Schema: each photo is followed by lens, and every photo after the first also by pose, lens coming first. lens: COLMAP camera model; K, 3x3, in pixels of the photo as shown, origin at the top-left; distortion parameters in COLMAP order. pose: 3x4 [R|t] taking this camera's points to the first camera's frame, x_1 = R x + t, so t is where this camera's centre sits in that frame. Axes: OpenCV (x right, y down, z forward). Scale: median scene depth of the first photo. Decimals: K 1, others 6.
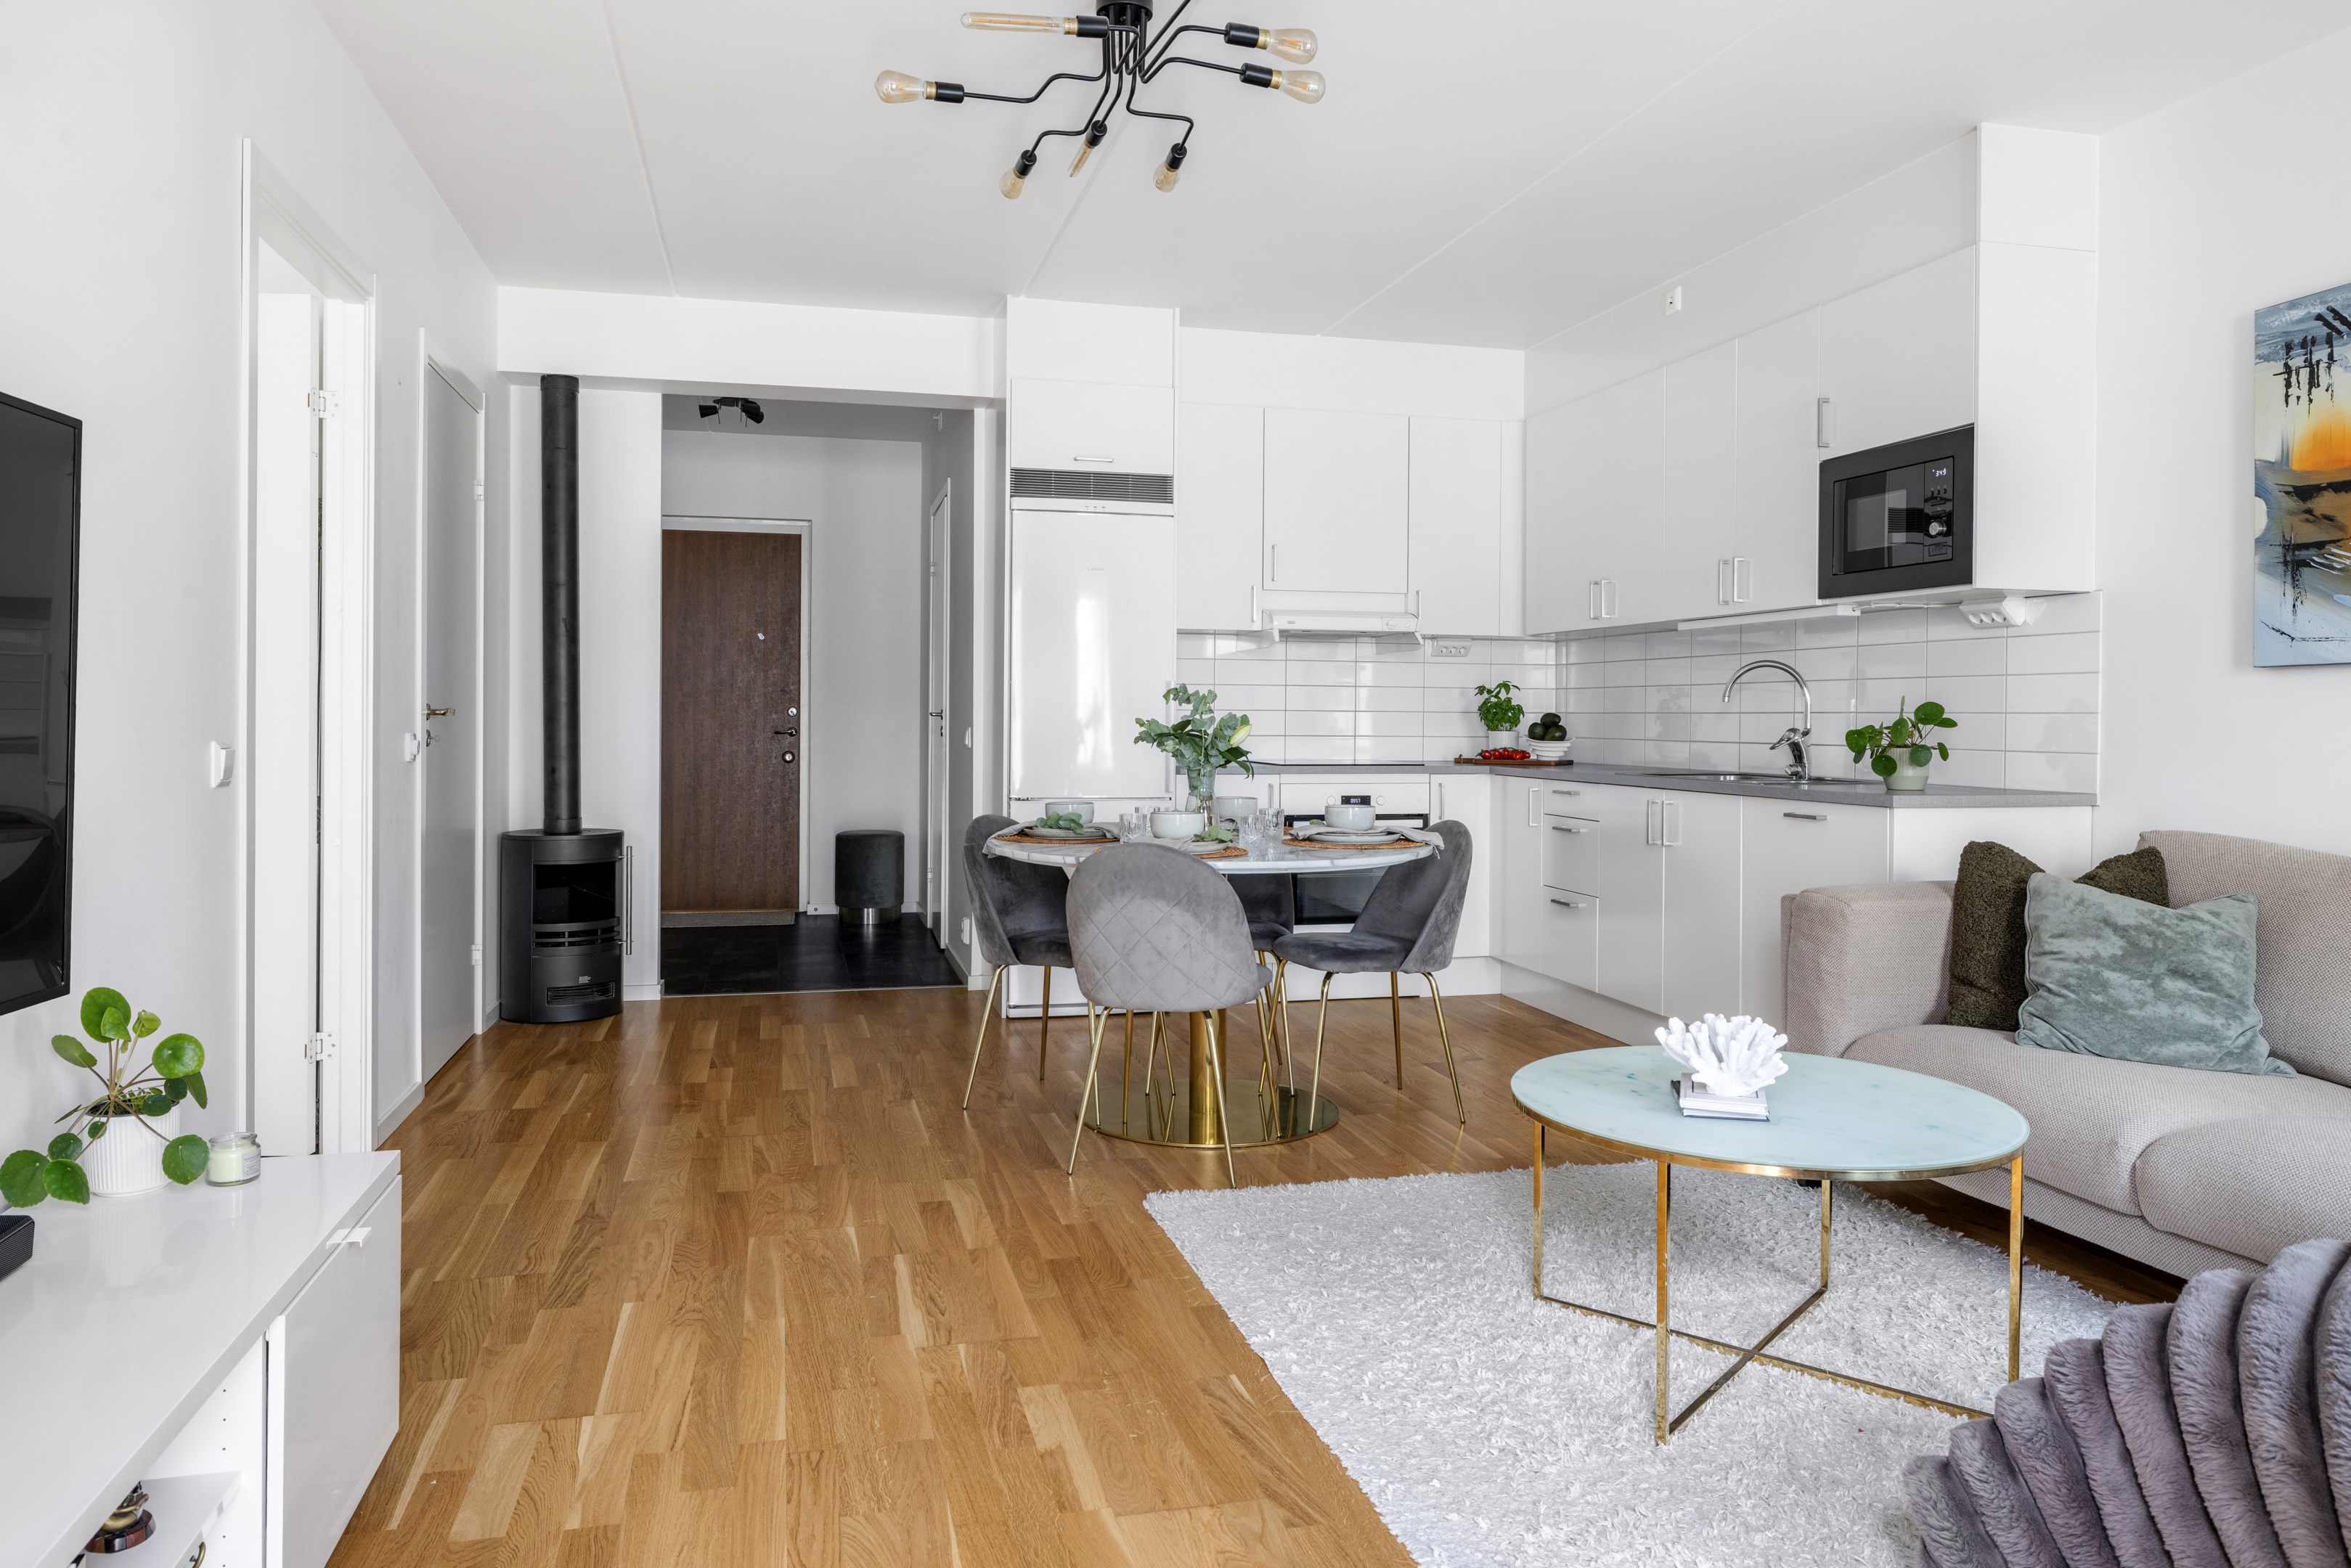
lens RADIAL K [[1542.9, 0, 1166.7], [0, 1542.9, 725.5], [0, 0, 1]] dist [-0.007834, 0.000187]
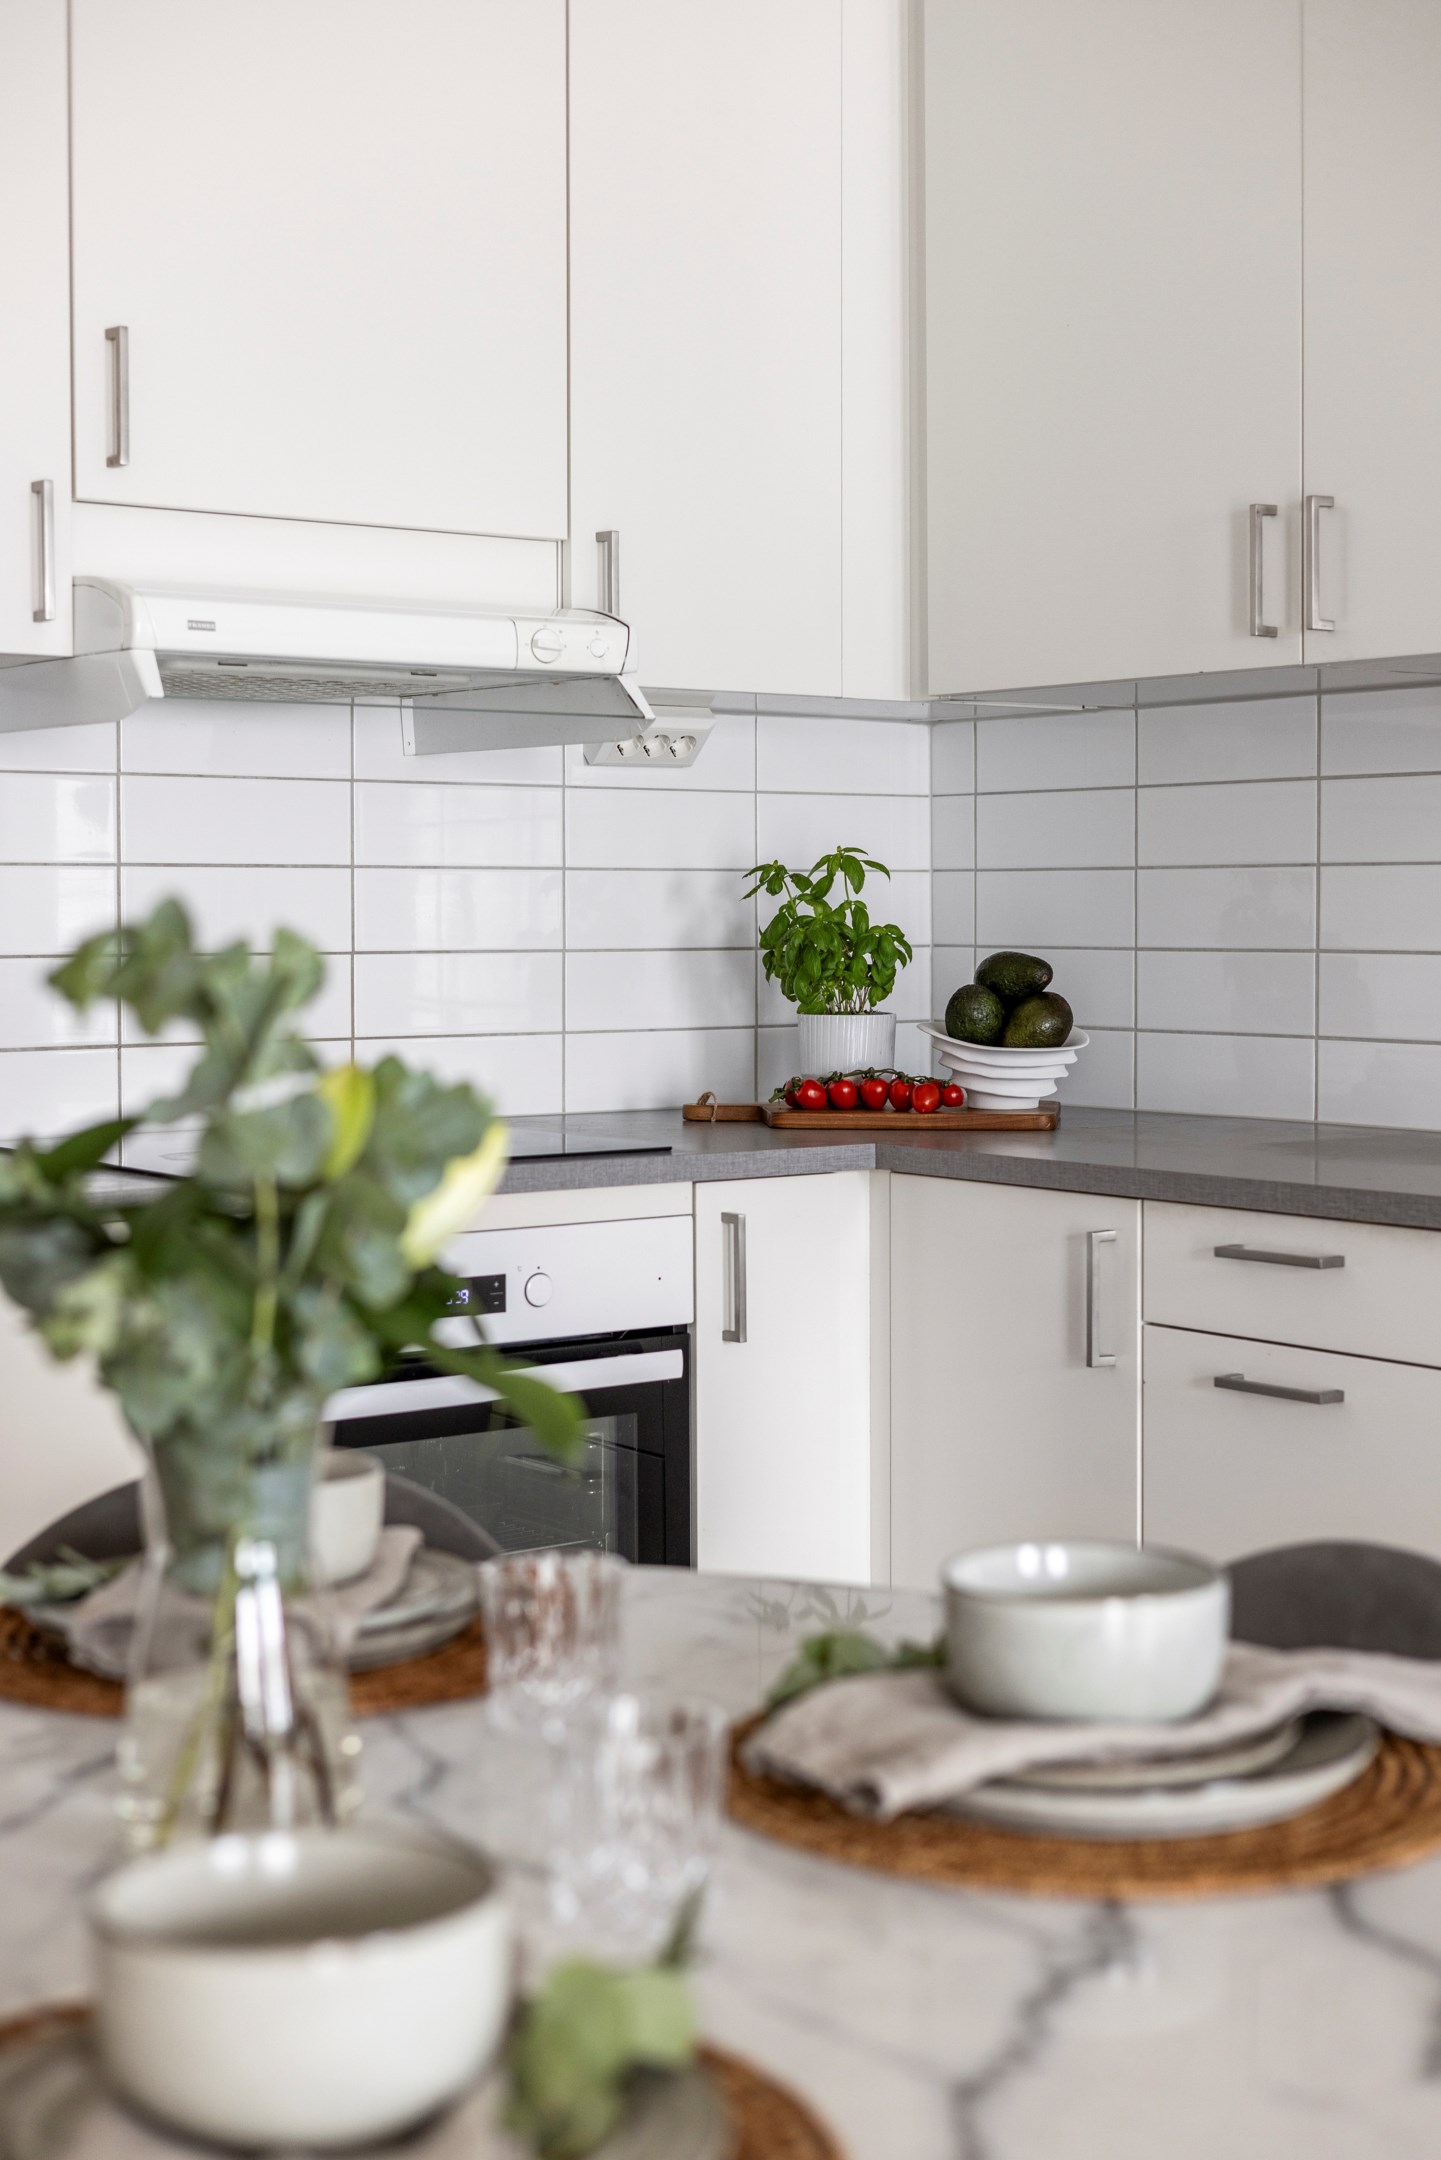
lens RADIAL K [[3014.4, 0, 719.5], [0, 3014.4, 1028.5], [0, 0, 1]] dist [0.009627, 0.005652]
pose [[0.920321, -0.026956, 0.390233, -0.046519], [0.013210, 0.999196, 0.037865, -0.020660], [-0.390940, -0.029693, 0.919937, 0.598654]]
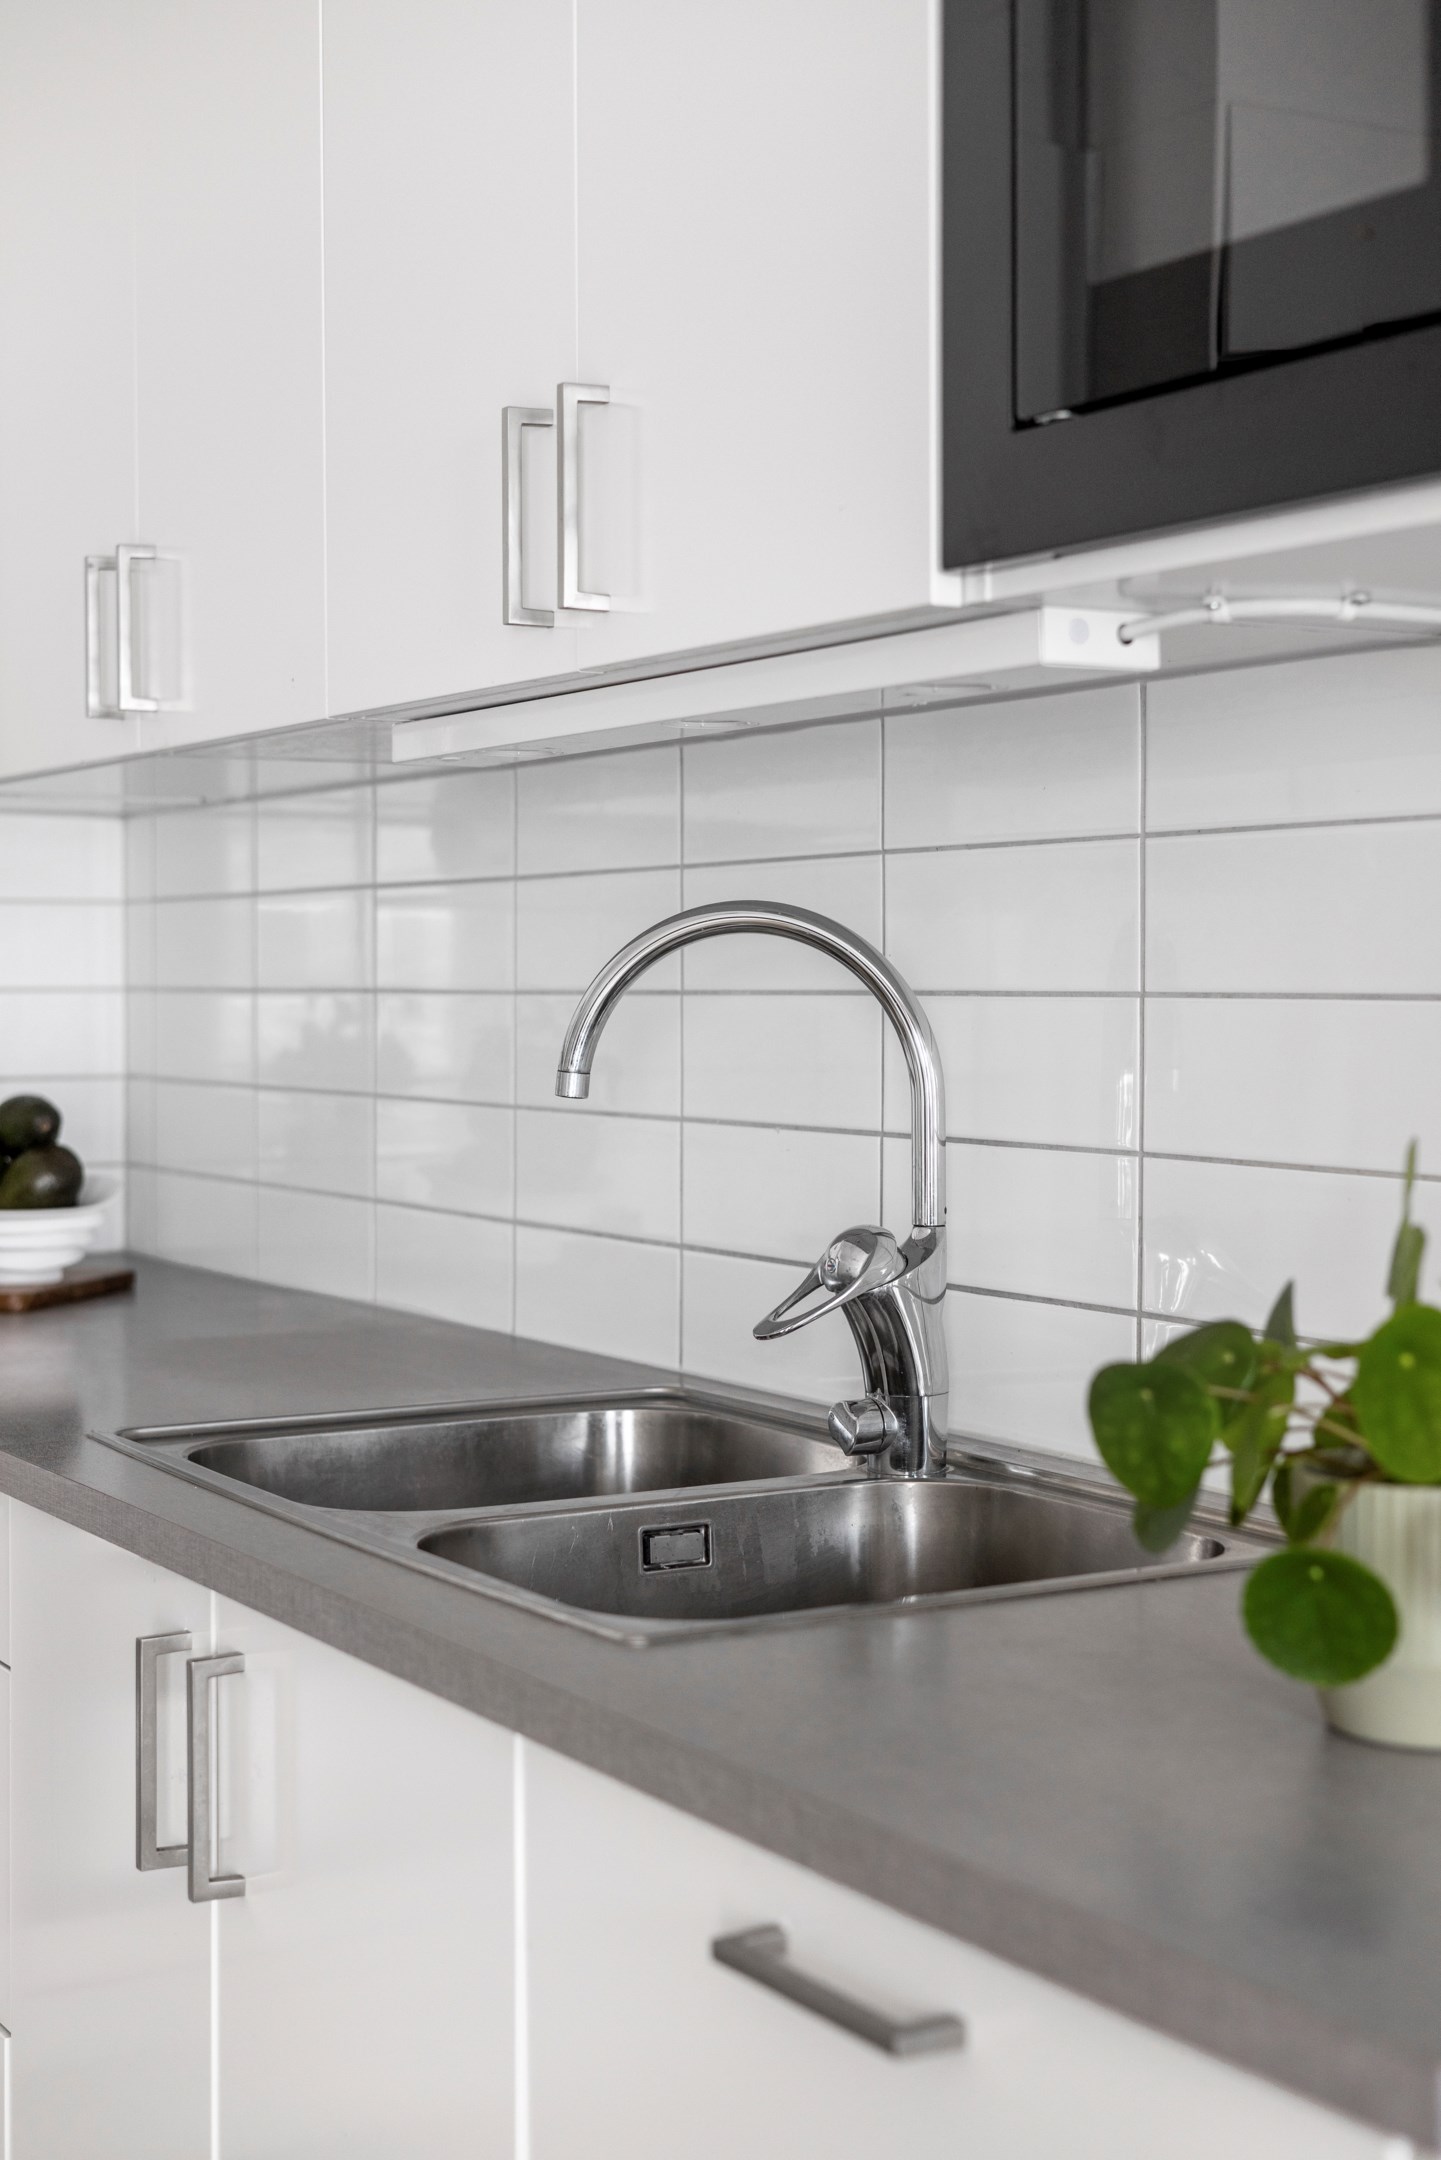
lens RADIAL K [[3095.9, 0, 721.3], [0, 3095.9, 995.2], [0, 0, 1]] dist [-0.007159, -0.017283]
pose [[0.958626, -0.010196, 0.284486, 0.269409], [0.010179, 0.999947, 0.001538, -0.030599], [-0.284487, 0.001421, 0.958679, 0.604008]]
